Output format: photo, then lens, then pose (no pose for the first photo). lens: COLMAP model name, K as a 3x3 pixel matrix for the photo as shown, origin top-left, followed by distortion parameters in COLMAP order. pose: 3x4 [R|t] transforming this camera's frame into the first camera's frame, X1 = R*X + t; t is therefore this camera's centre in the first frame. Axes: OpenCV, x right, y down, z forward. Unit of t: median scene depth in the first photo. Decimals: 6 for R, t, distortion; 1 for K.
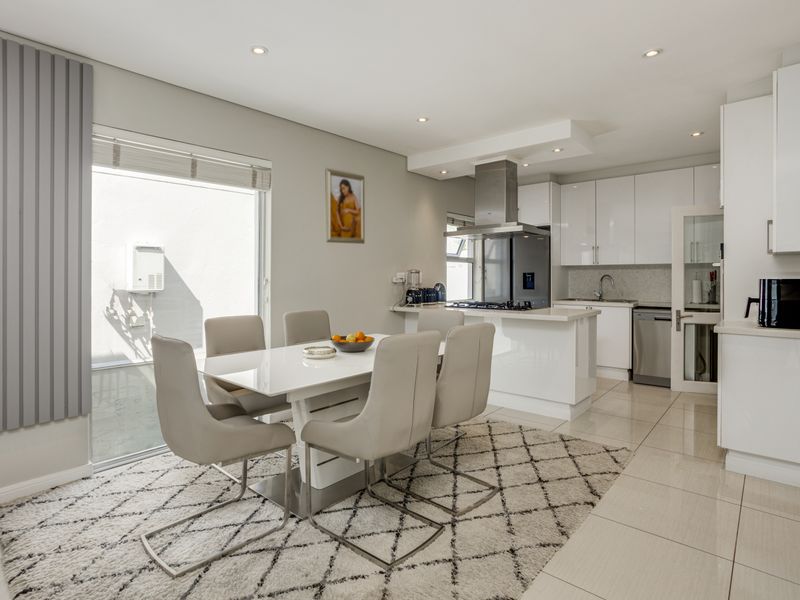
lens RADIAL K [[451.6, 0, 400.5], [0, 451.6, 283.1], [0, 0, 1]] dist [-0.048002, 0.025170]
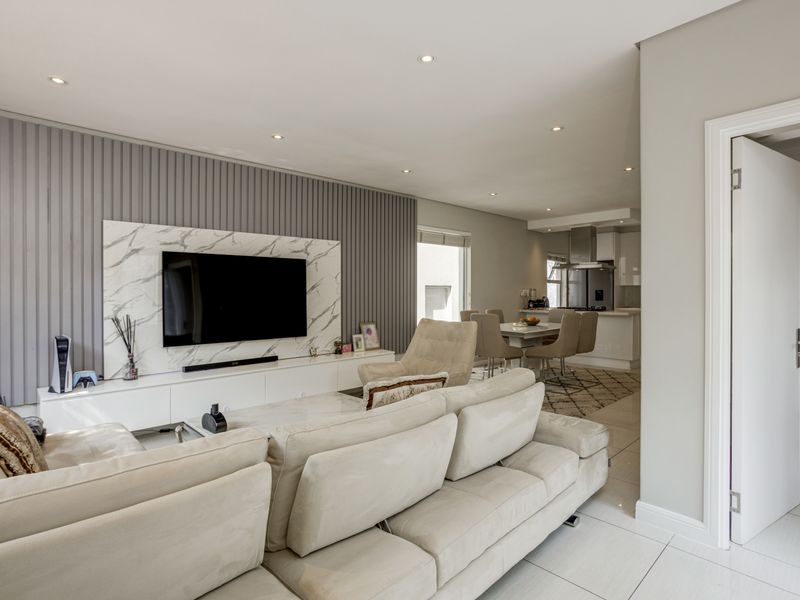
lens RADIAL K [[451.6, 0, 395.5], [0, 451.6, 296.4], [0, 0, 1]] dist [-0.048002, 0.025170]
pose [[0.995349, 0.004634, -0.096219, -0.302749], [-0.005161, 0.999973, -0.005229, 0.012199], [0.096193, 0.005701, 0.995346, -0.692855]]
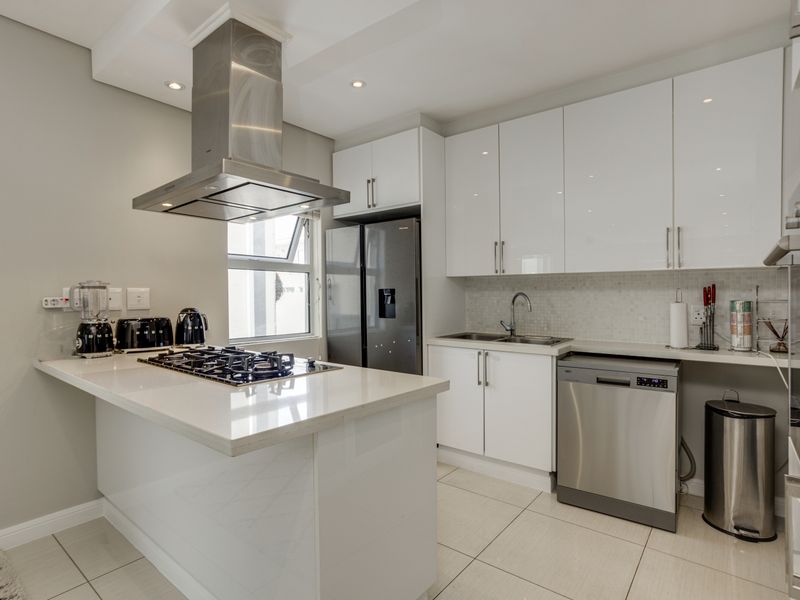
lens RADIAL K [[451.6, 0, 399.8], [0, 451.6, 301.0], [0, 0, 1]] dist [-0.048002, 0.025170]
pose [[0.999254, 0.002197, 0.038553, 0.310589], [-0.002188, 0.999998, -0.000289, -0.008497], [-0.038553, 0.000204, 0.999257, 0.476326]]
